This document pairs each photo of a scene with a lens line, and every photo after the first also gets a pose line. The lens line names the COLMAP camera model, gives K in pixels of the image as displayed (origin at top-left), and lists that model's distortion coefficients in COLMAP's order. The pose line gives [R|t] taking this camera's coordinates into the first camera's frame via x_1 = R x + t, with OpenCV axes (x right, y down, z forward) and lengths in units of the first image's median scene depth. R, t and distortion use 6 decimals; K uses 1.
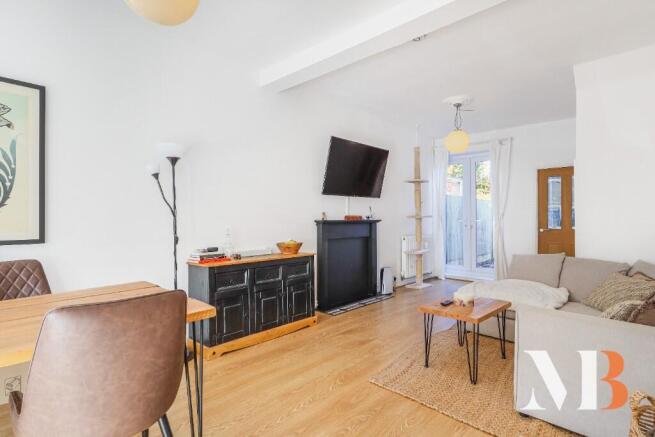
lens RADIAL K [[333.4, 0, 324.2], [0, 333.4, 216.6], [0, 0, 1]] dist [0.003436, 0.000233]
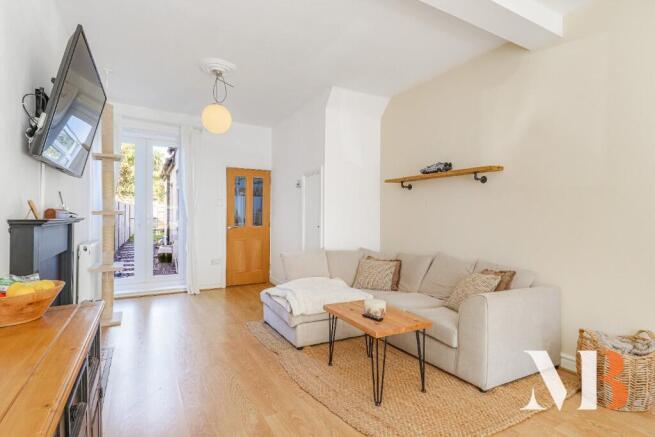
lens RADIAL K [[333.4, 0, 324.2], [0, 333.4, 216.6], [0, 0, 1]] dist [0.003436, 0.000233]
pose [[0.313354, 0.003973, 0.949628, -0.265511], [-0.014187, 0.999899, 0.000498, 0.003201], [-0.949530, -0.013629, 0.313379, 0.500966]]
